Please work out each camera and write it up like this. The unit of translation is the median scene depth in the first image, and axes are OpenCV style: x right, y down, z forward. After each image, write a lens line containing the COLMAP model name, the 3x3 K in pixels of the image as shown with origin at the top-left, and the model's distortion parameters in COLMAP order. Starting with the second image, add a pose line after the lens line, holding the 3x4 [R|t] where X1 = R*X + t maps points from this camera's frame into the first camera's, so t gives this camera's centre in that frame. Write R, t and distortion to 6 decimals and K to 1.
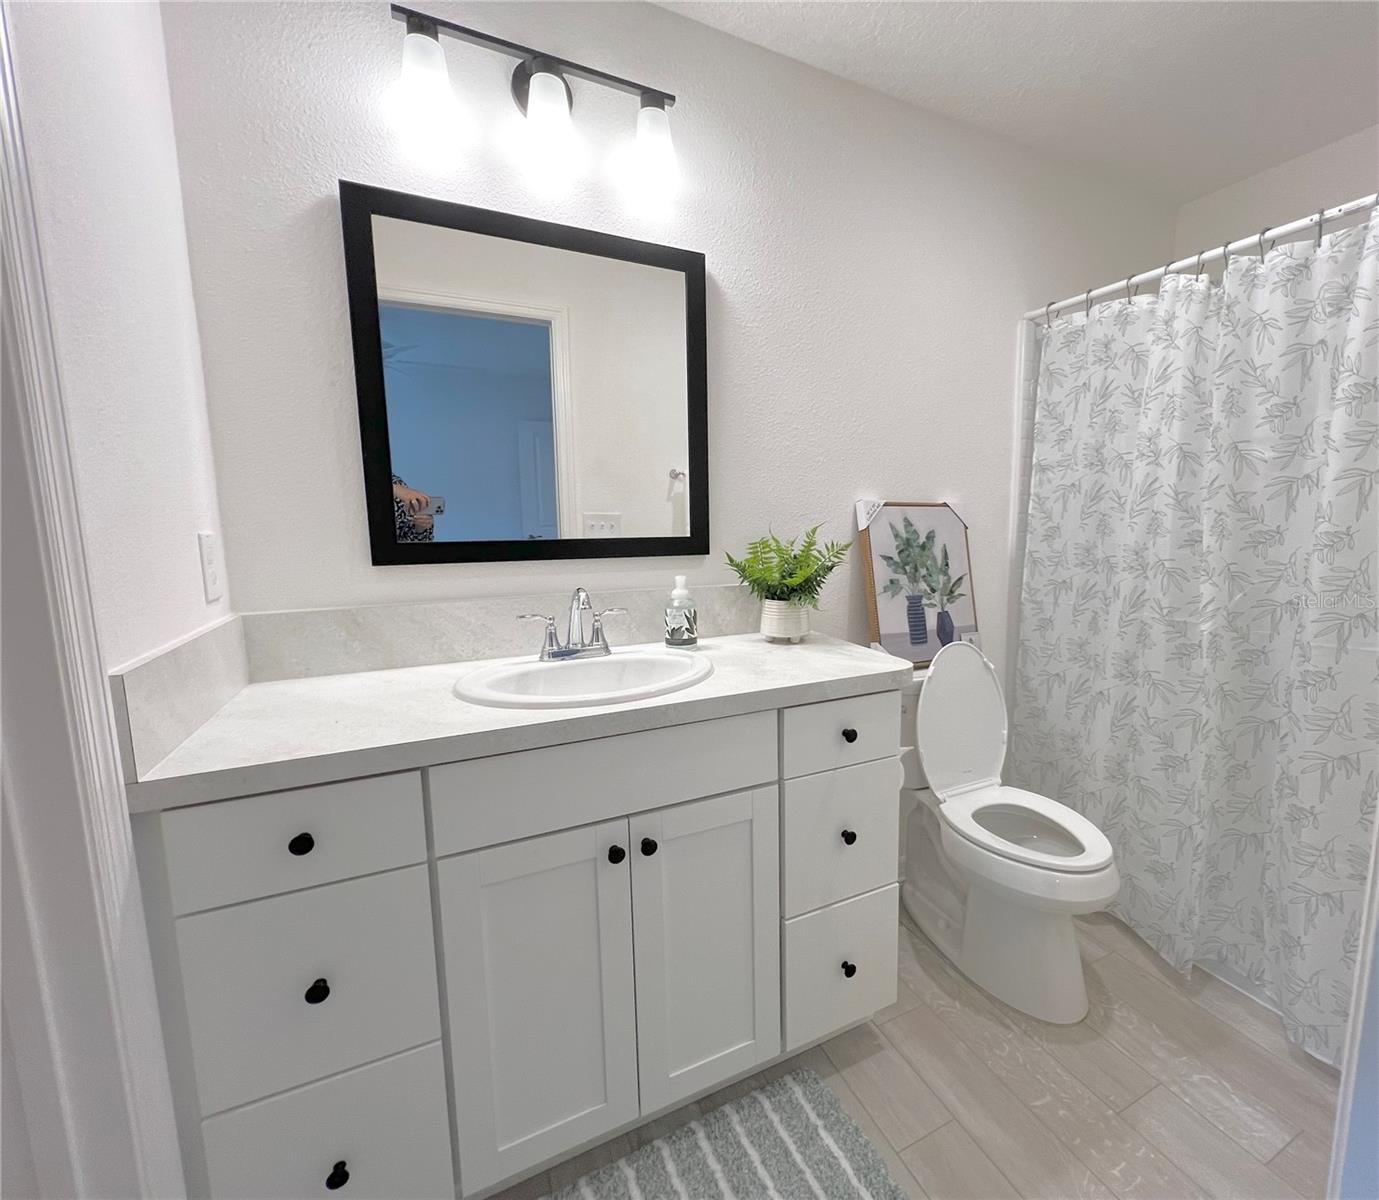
lens RADIAL K [[640.9, 0, 799.1], [0, 640.9, 598.1], [0, 0, 1]] dist [-0.003994, -0.001059]
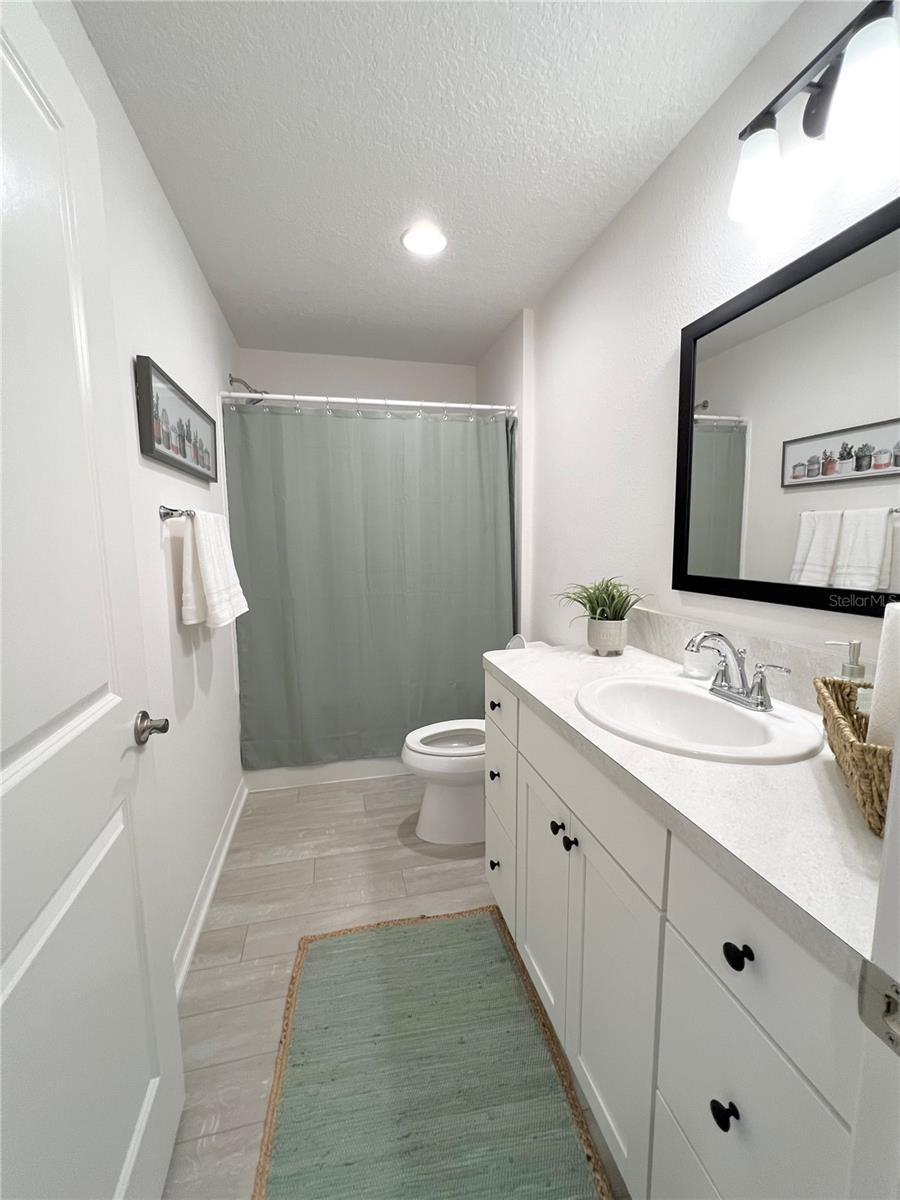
lens RADIAL K [[482.7, 0, 448.5], [0, 482.7, 600.3], [0, 0, 1]] dist [-0.001401, 0.000658]
pose [[-0.267195, 0.125341, -0.955456, 0.424454], [-0.121563, 0.979200, 0.162451, -0.115703], [0.955944, 0.159555, -0.246401, 0.642376]]
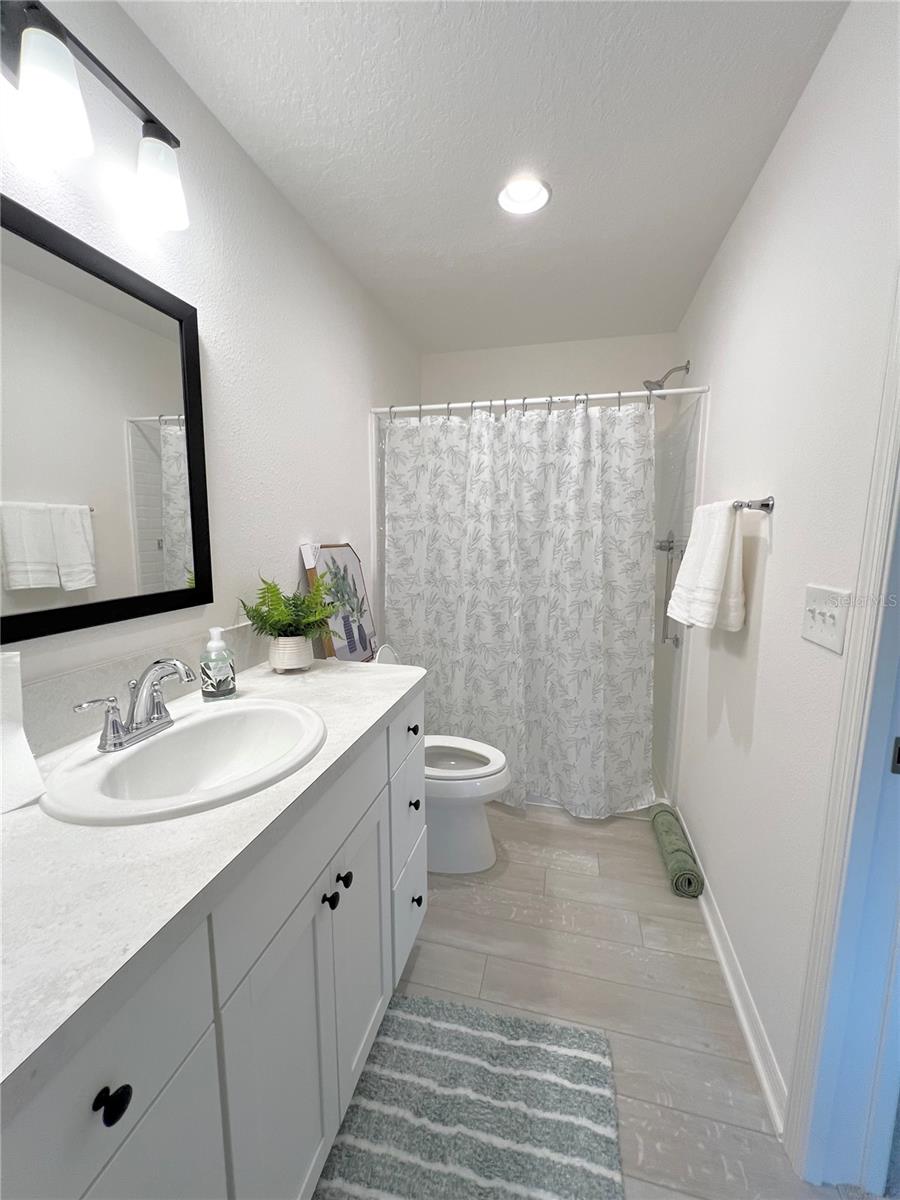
lens RADIAL K [[482.7, 0, 448.5], [0, 482.7, 600.3], [0, 0, 1]] dist [-0.001401, 0.000658]
pose [[0.686358, -0.101051, 0.720209, -0.455729], [0.091428, 0.994432, 0.052396, -0.080759], [-0.721494, 0.029885, 0.691775, 0.193119]]
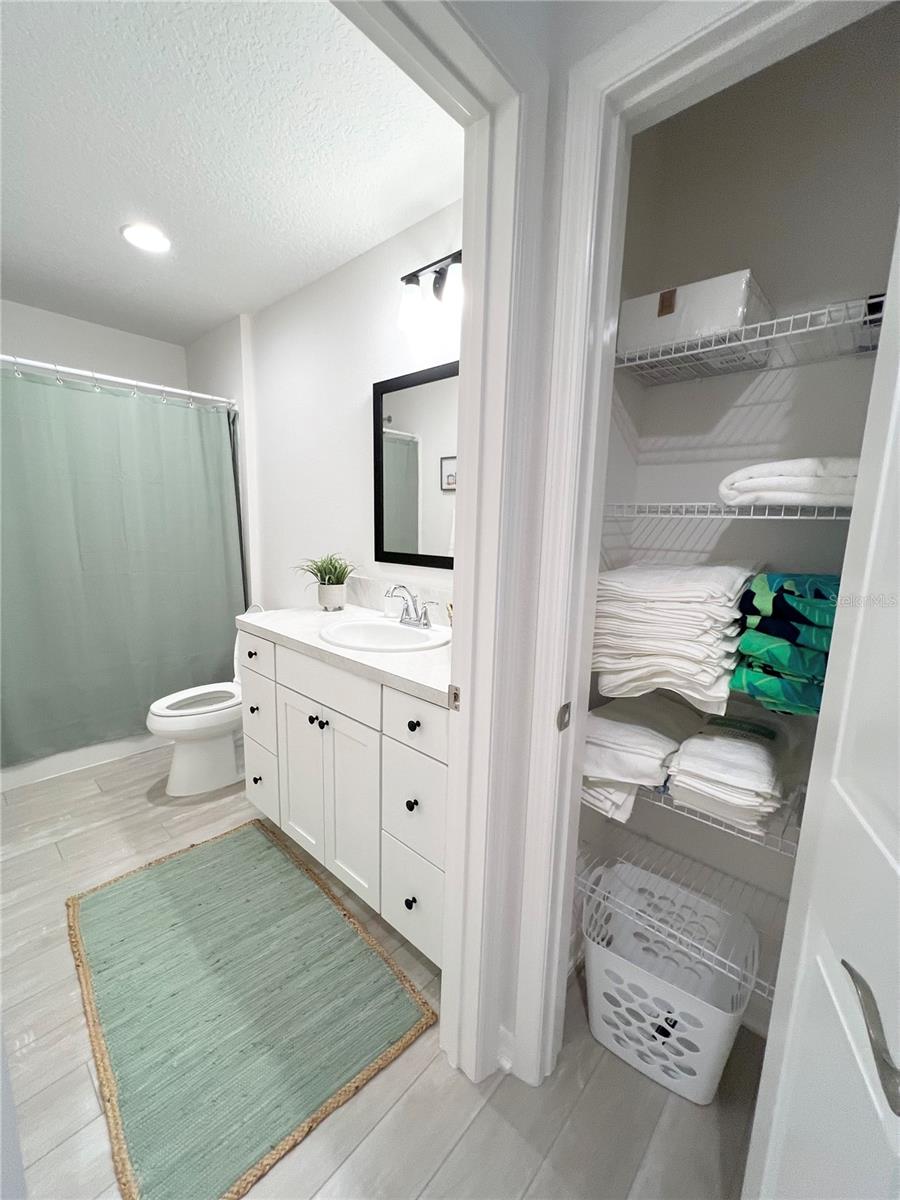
lens RADIAL K [[482.7, 0, 448.5], [0, 482.7, 600.3], [0, 0, 1]] dist [-0.001401, 0.000658]
pose [[0.317203, 0.160299, -0.934712, 0.759518], [-0.154041, 0.981231, 0.116002, -0.119662], [0.935764, 0.107188, 0.335943, 0.573949]]
